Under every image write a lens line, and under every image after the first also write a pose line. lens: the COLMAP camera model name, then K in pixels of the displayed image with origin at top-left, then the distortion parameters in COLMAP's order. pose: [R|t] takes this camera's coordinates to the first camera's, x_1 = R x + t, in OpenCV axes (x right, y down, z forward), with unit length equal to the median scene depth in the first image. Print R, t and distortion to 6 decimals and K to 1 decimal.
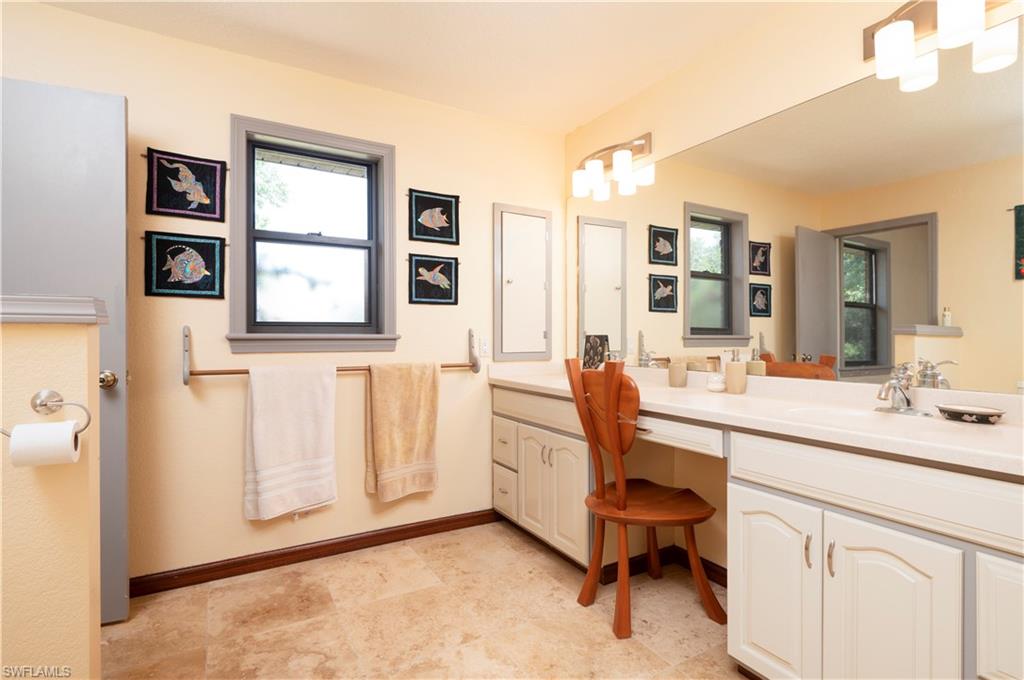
lens RADIAL K [[515.8, 0, 511.4], [0, 515.8, 338.8], [0, 0, 1]] dist [0.009063, -0.003321]
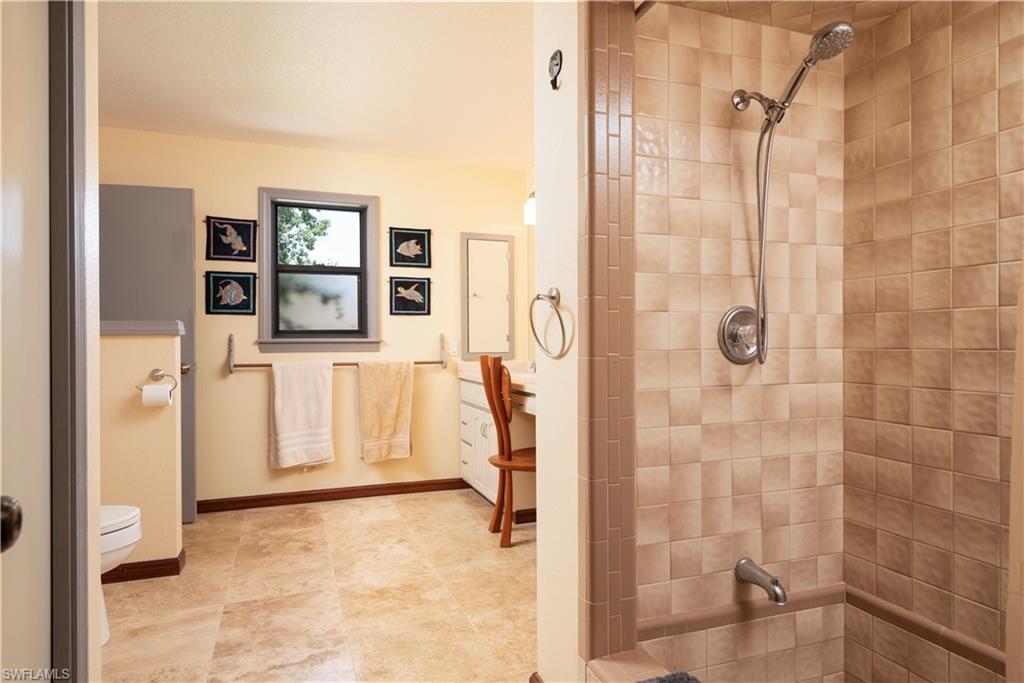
lens RADIAL K [[604.6, 0, 511.5], [0, 604.6, 341.3], [0, 0, 1]] dist [0.006471, -0.001019]
pose [[0.986518, -0.006825, -0.163512, 0.410577], [0.006284, 0.999973, -0.003828, 0.006911], [0.163534, 0.002749, 0.986534, -0.532641]]
